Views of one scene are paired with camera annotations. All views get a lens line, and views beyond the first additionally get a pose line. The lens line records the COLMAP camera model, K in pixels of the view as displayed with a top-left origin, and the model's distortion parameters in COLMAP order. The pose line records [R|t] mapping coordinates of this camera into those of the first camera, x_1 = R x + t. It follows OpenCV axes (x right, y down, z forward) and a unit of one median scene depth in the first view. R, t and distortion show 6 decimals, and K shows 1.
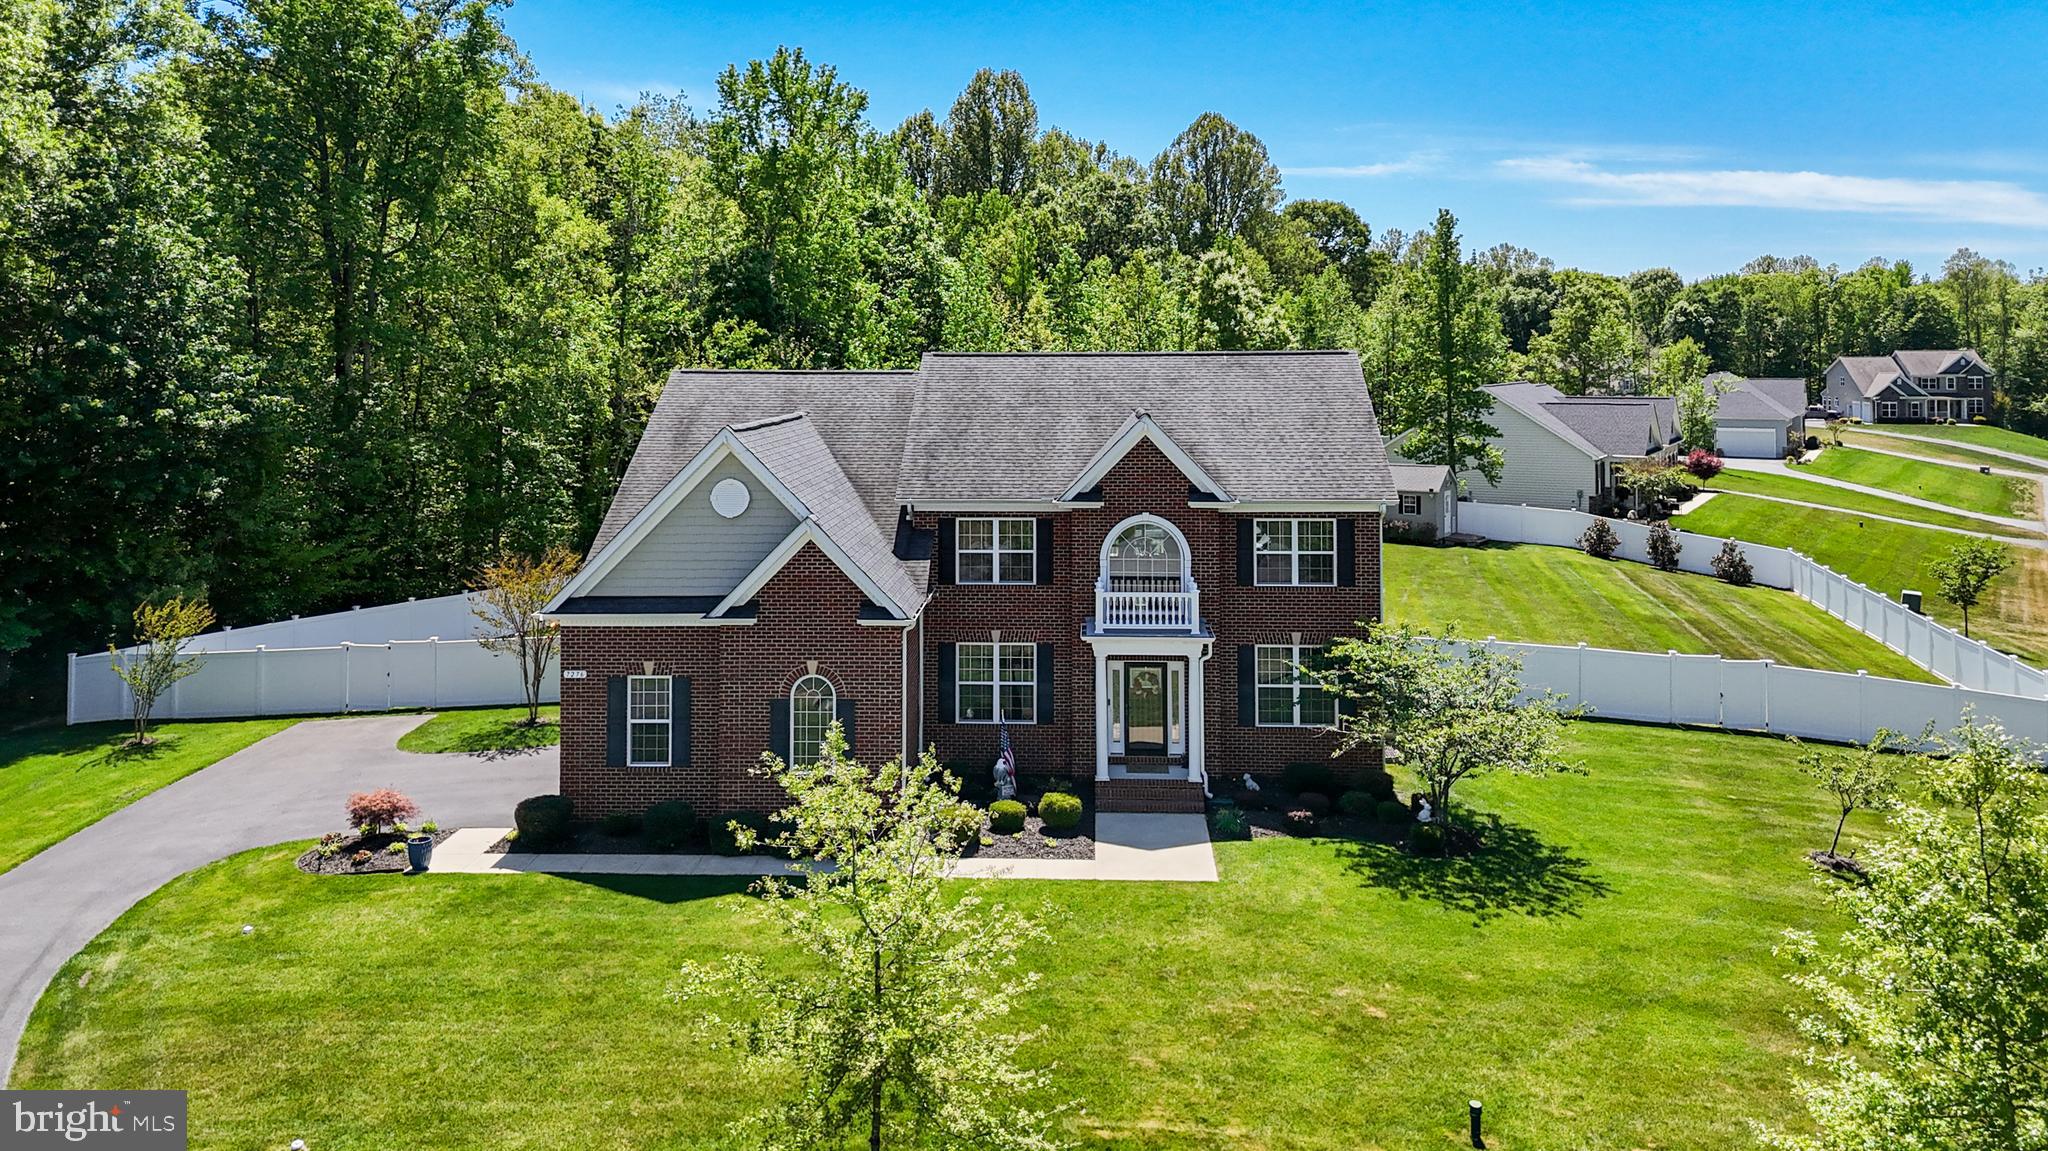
lens RADIAL K [[1347.2, 0, 1030.7], [0, 1347.2, 635.4], [0, 0, 1]] dist [0.017641, -0.002156]
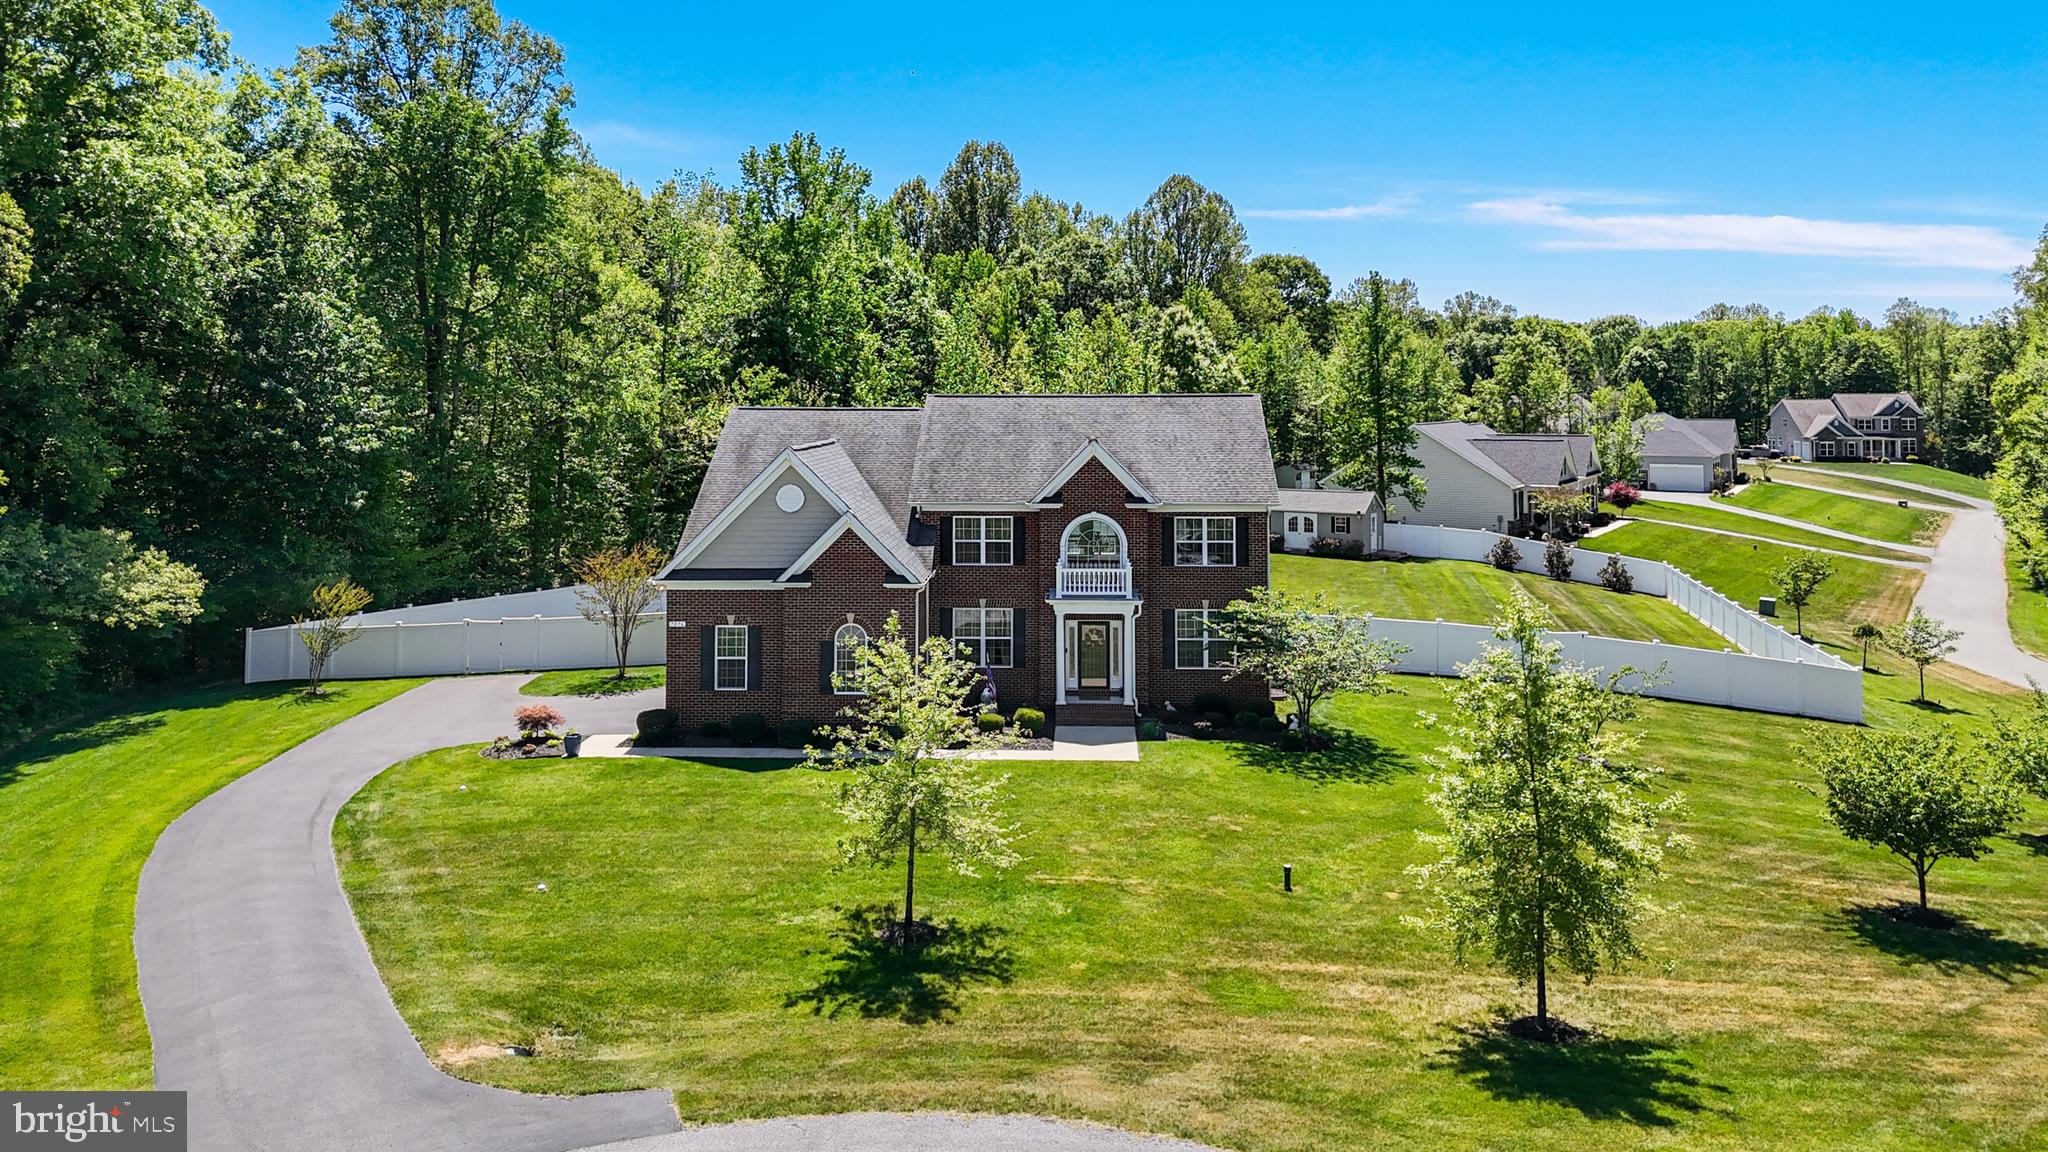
lens RADIAL K [[1485.8, 0, 1028.7], [0, 1485.8, 578.1], [0, 0, 1]] dist [0.058773, -0.065344]
pose [[0.999971, 0.001457, 0.007529, 0.005557], [-0.000826, 0.996536, -0.083163, 0.062323], [-0.007624, 0.083154, 0.996508, -0.300379]]
